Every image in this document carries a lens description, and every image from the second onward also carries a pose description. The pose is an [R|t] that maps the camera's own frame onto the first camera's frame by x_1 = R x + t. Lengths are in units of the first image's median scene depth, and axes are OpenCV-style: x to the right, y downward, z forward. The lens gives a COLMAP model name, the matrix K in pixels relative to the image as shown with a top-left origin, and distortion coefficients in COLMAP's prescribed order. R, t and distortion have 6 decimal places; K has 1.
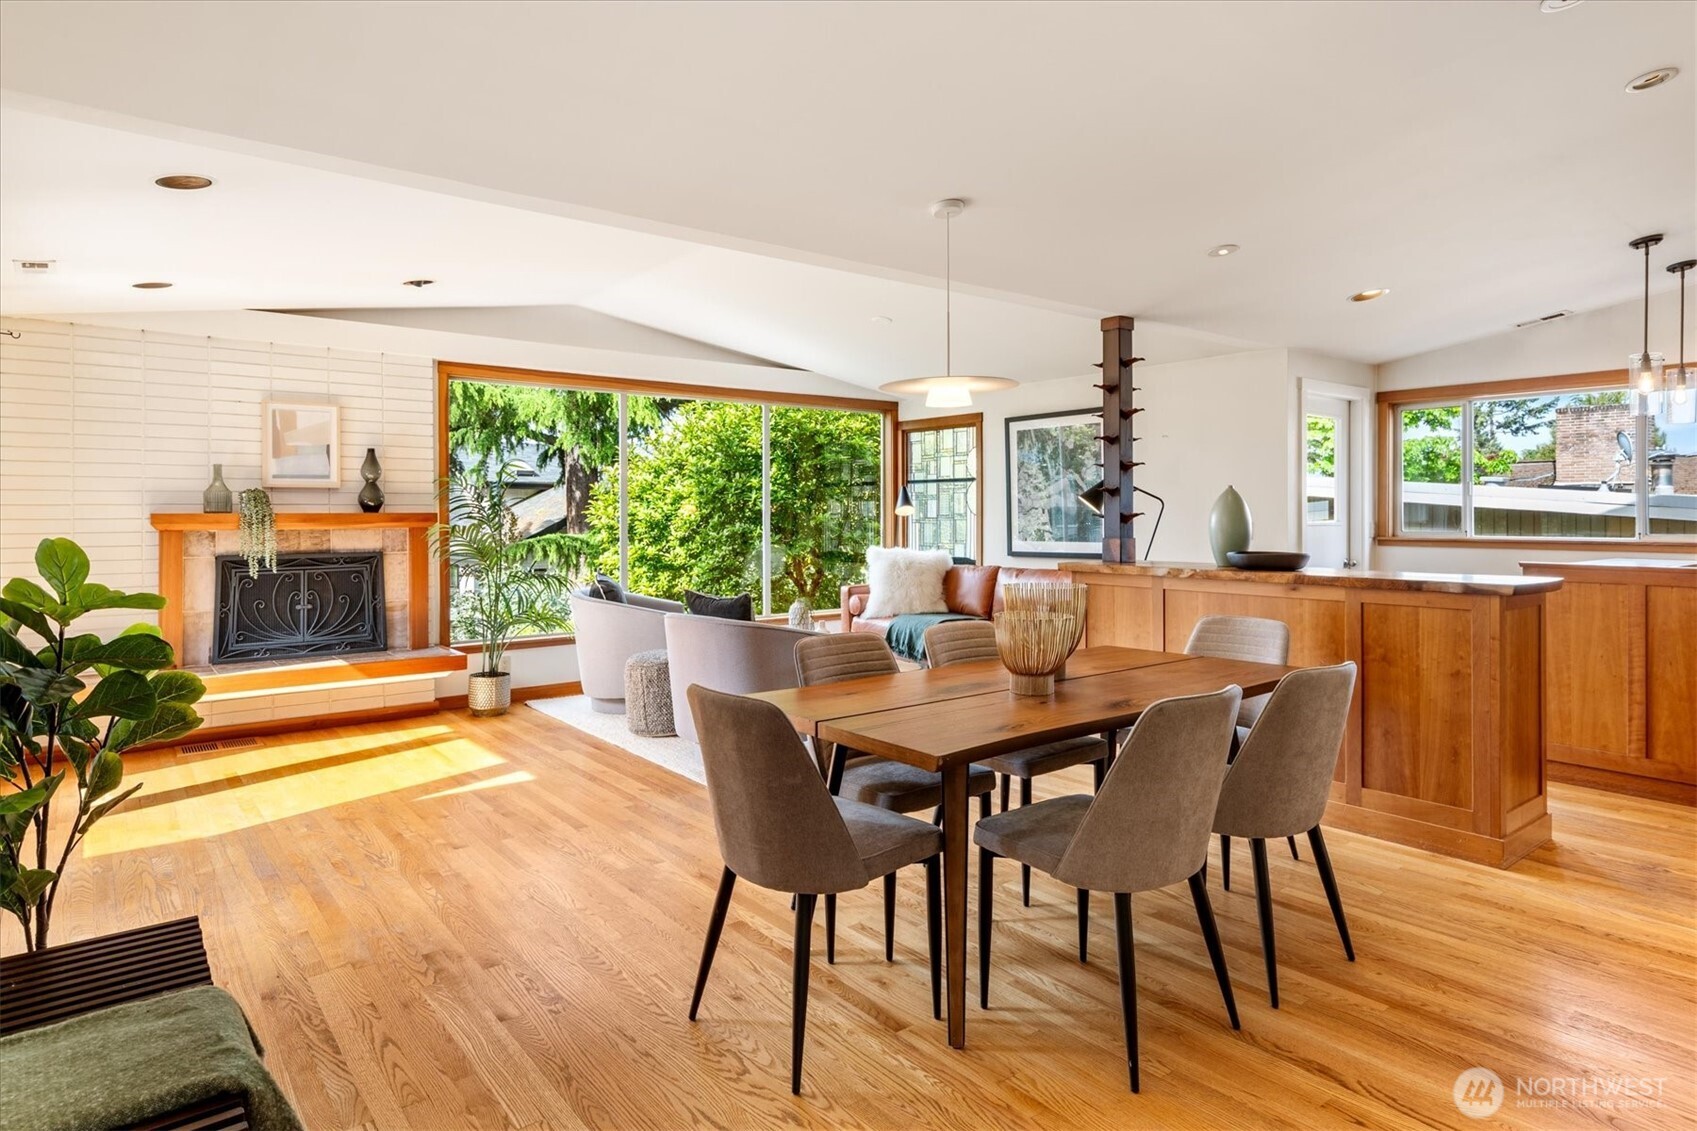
lens RADIAL K [[960.8, 0, 904.9], [0, 960.8, 500.3], [0, 0, 1]] dist [-0.013491, 0.000384]
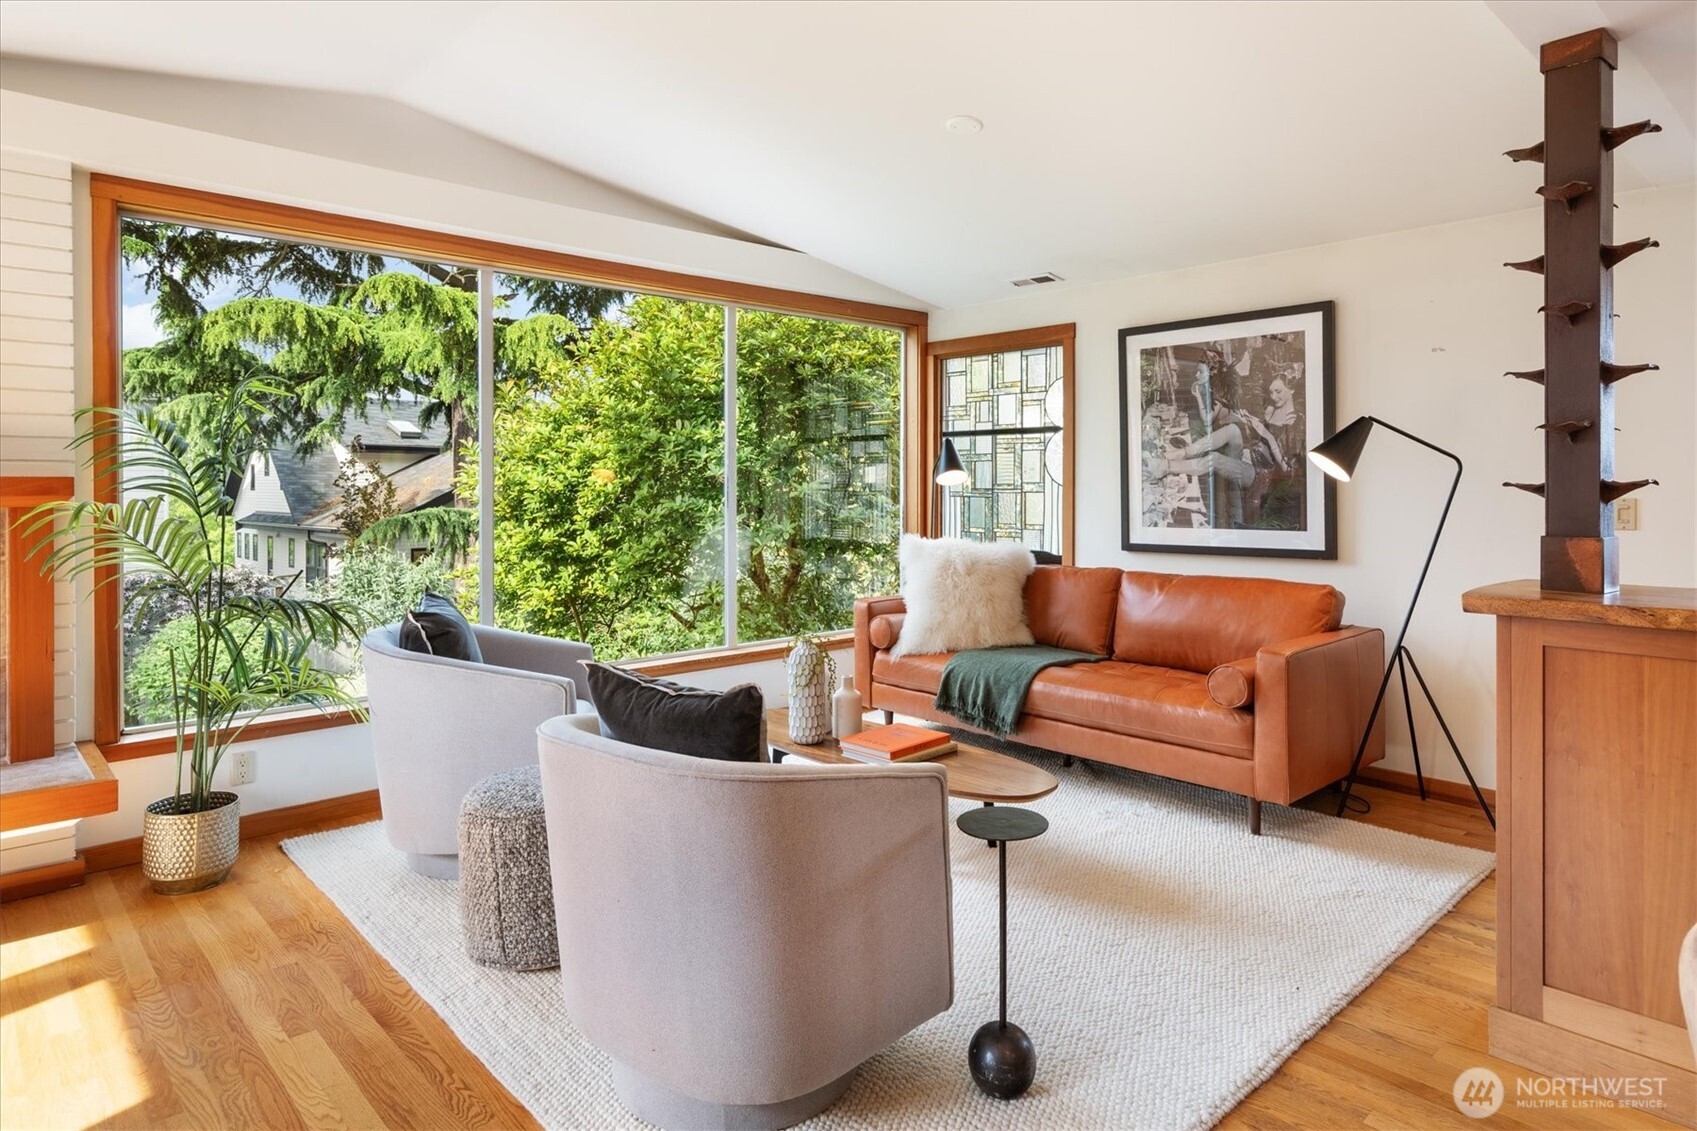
lens RADIAL K [[960.8, 0, 892.2], [0, 960.8, 478.0], [0, 0, 1]] dist [-0.013491, 0.000384]
pose [[0.997690, 0.003649, 0.067827, -0.075548], [-0.004107, 0.999970, 0.006621, 0.006379], [-0.067801, -0.006884, 0.997675, 0.345618]]
